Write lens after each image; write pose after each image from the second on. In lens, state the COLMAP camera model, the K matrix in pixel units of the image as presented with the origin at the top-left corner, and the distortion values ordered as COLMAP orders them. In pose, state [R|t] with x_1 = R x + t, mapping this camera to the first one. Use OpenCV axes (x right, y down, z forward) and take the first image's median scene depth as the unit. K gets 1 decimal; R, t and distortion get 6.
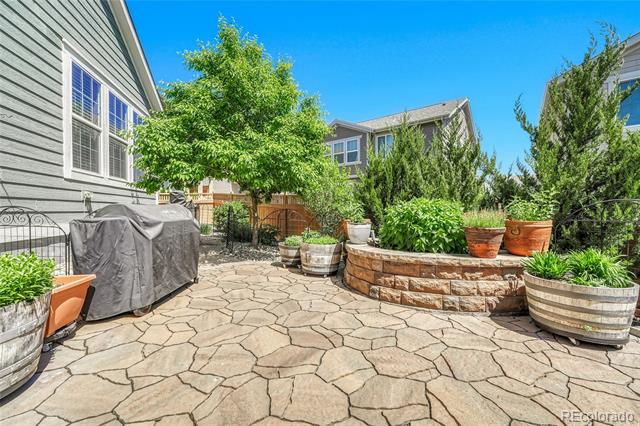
lens RADIAL K [[256.8, 0, 322.5], [0, 256.8, 214.3], [0, 0, 1]] dist [-0.006859, 0.001278]
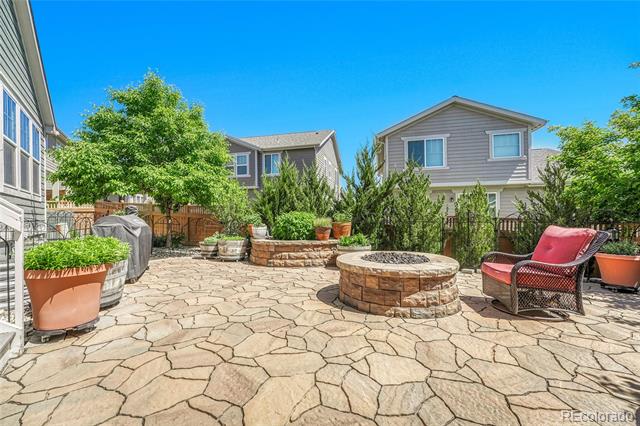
lens RADIAL K [[256.8, 0, 321.9], [0, 256.8, 217.6], [0, 0, 1]] dist [-0.006859, 0.001278]
pose [[0.905167, -0.006423, 0.425007, -0.182213], [0.013785, 0.999803, -0.014250, 0.008251], [-0.424832, 0.018757, 0.905078, -0.616684]]
